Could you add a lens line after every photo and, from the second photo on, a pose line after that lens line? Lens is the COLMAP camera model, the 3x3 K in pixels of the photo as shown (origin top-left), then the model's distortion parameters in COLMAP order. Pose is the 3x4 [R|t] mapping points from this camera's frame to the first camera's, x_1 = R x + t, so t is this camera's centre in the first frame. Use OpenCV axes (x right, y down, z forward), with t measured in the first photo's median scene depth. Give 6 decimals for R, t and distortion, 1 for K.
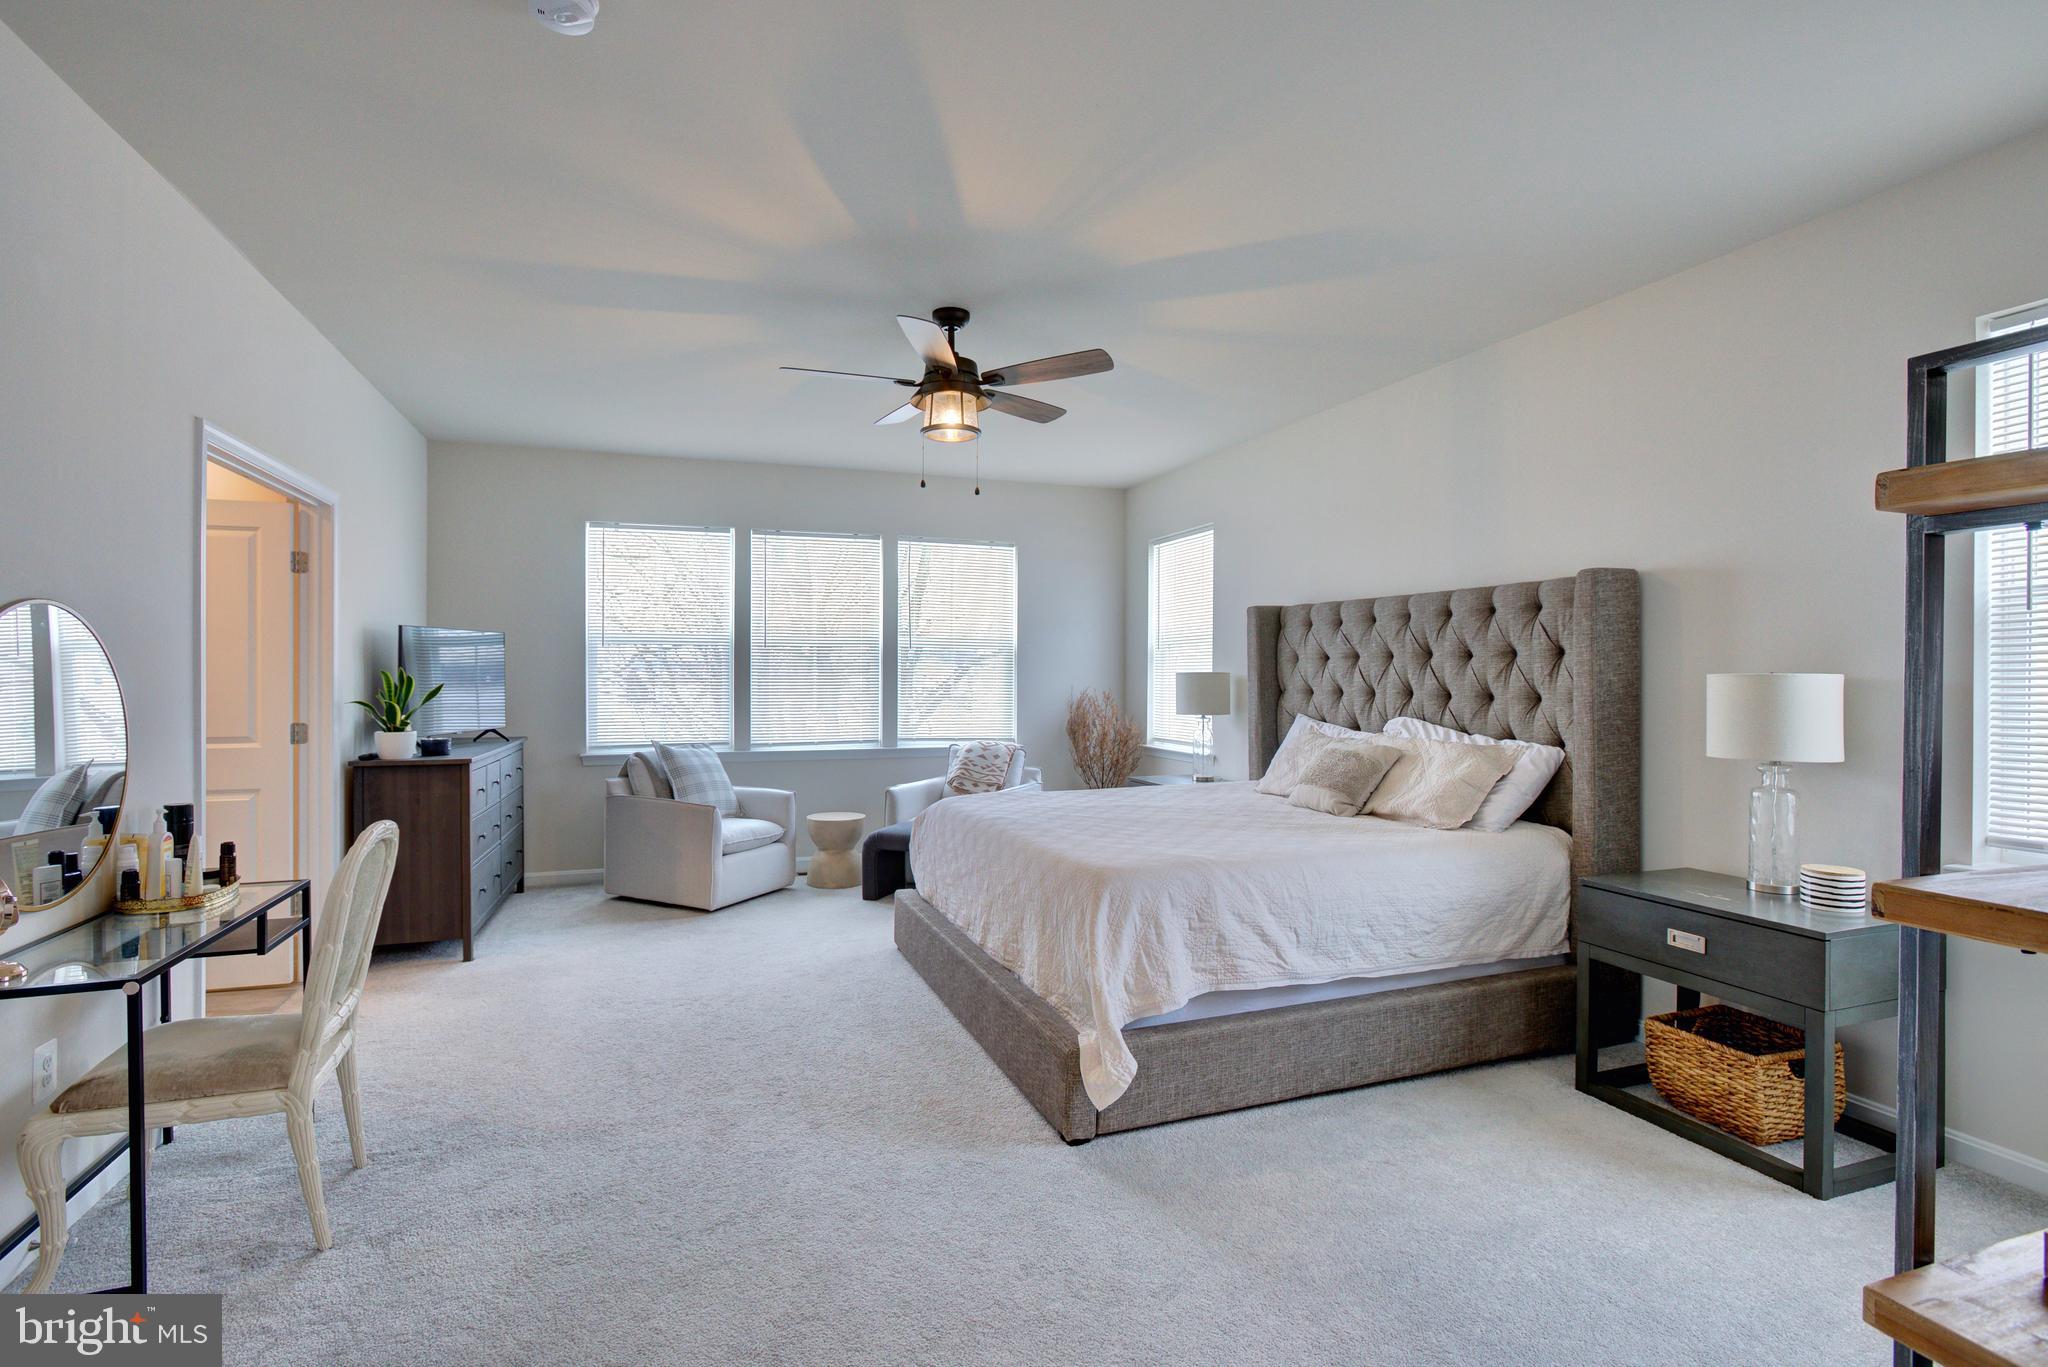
lens RADIAL K [[972.9, 0, 1026.0], [0, 972.9, 693.0], [0, 0, 1]] dist [-0.023302, 0.016449]
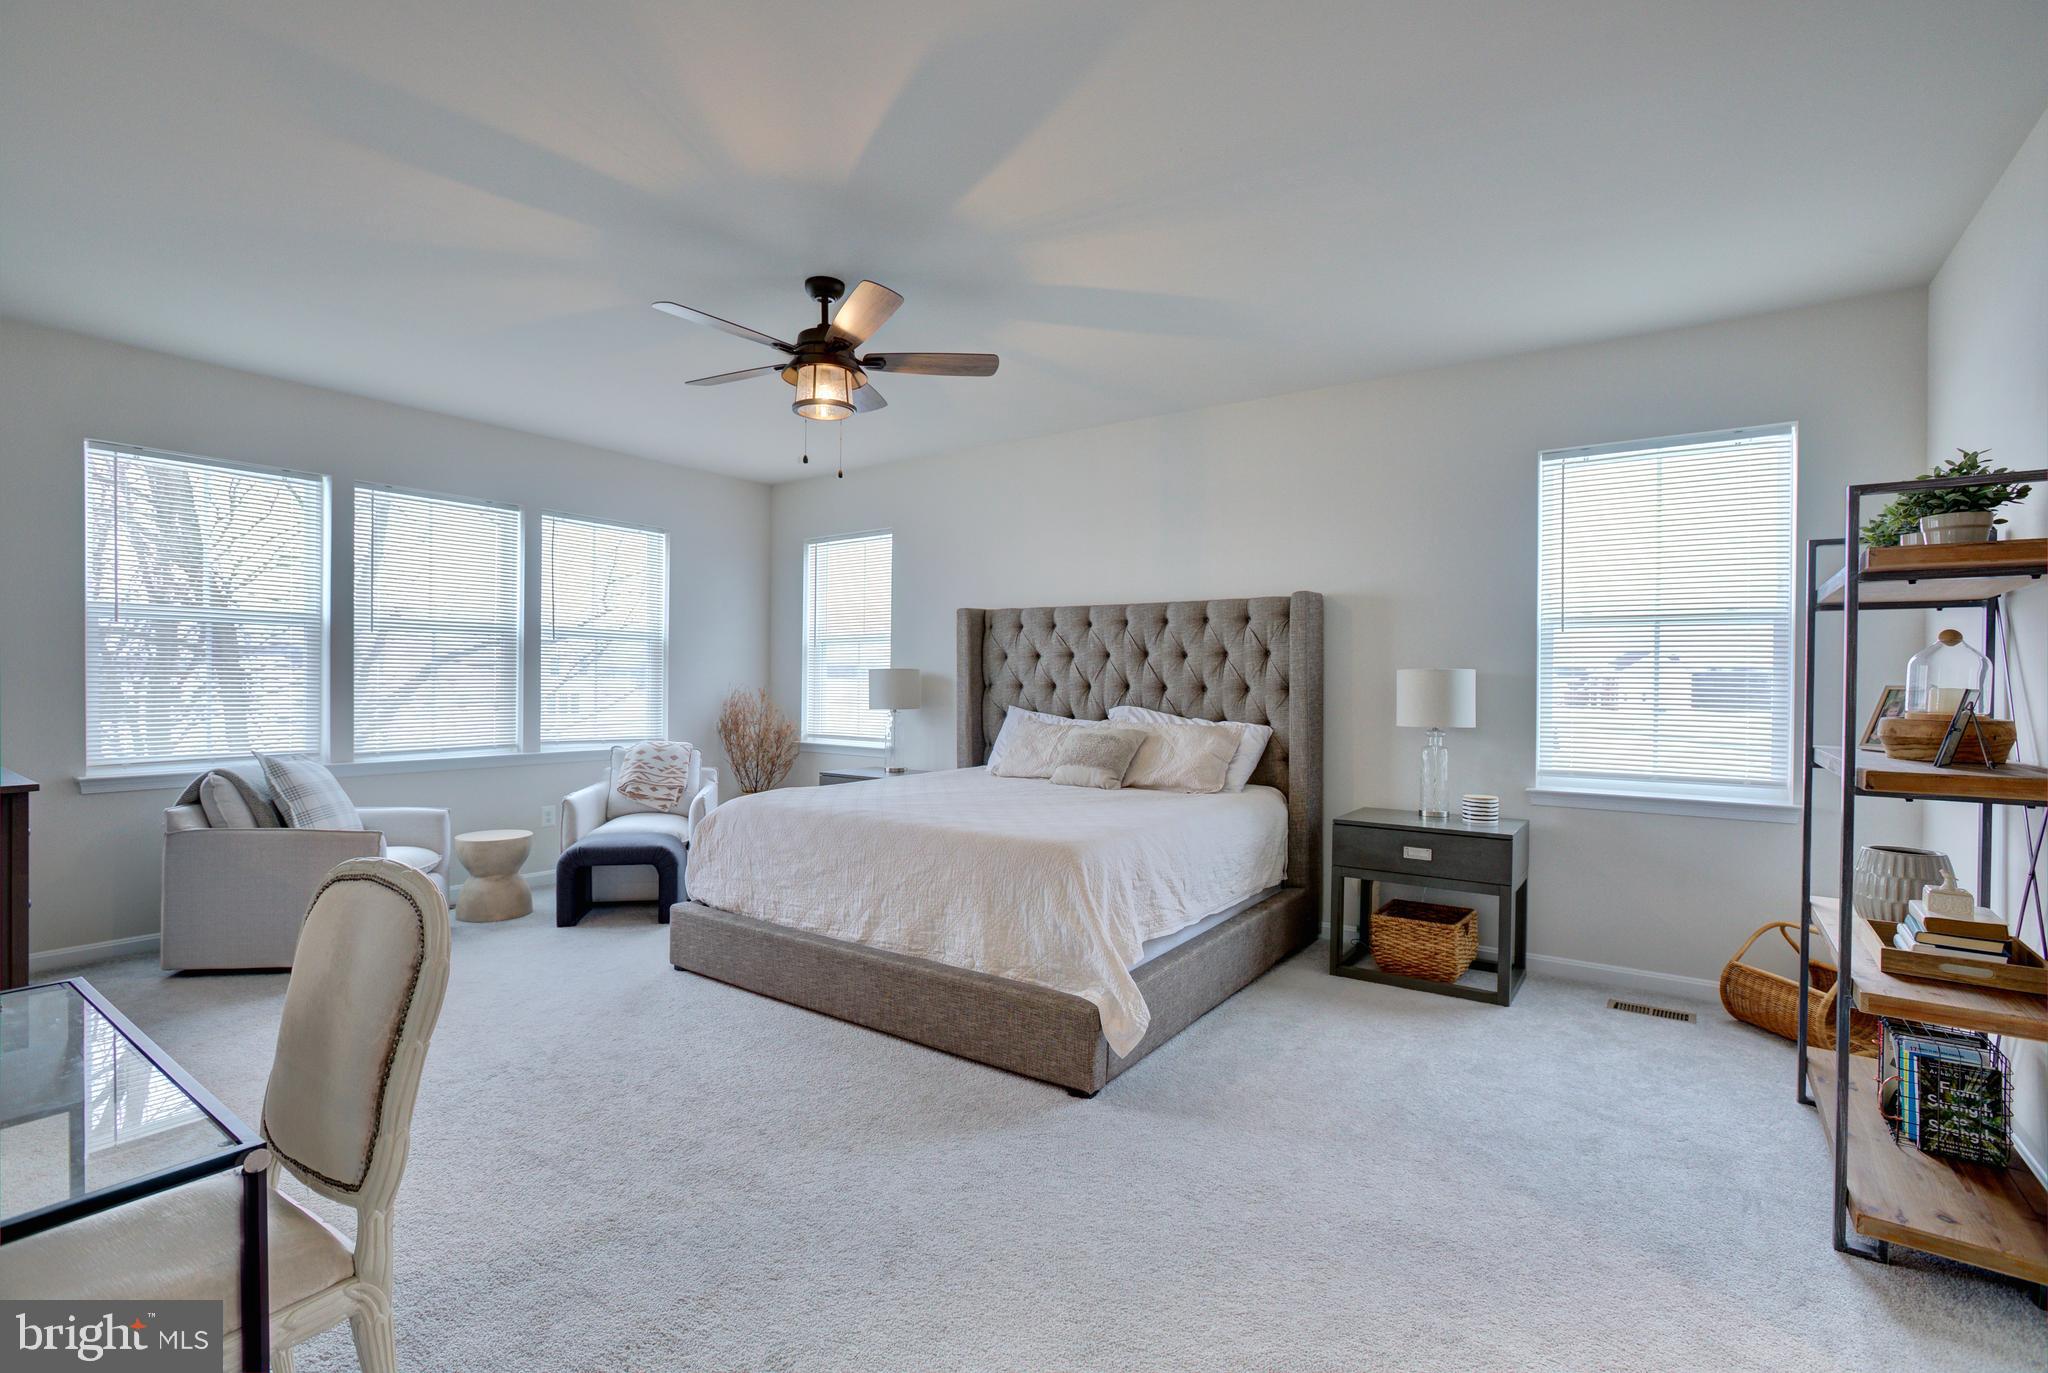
lens RADIAL K [[928.3, 0, 1020.3], [0, 928.3, 700.5], [0, 0, 1]] dist [-0.022231, 0.000104]
pose [[0.828605, -0.006691, 0.559793, -0.382929], [0.004854, 0.999977, 0.004767, 0.012608], [-0.559812, -0.001233, 0.828618, 0.125483]]
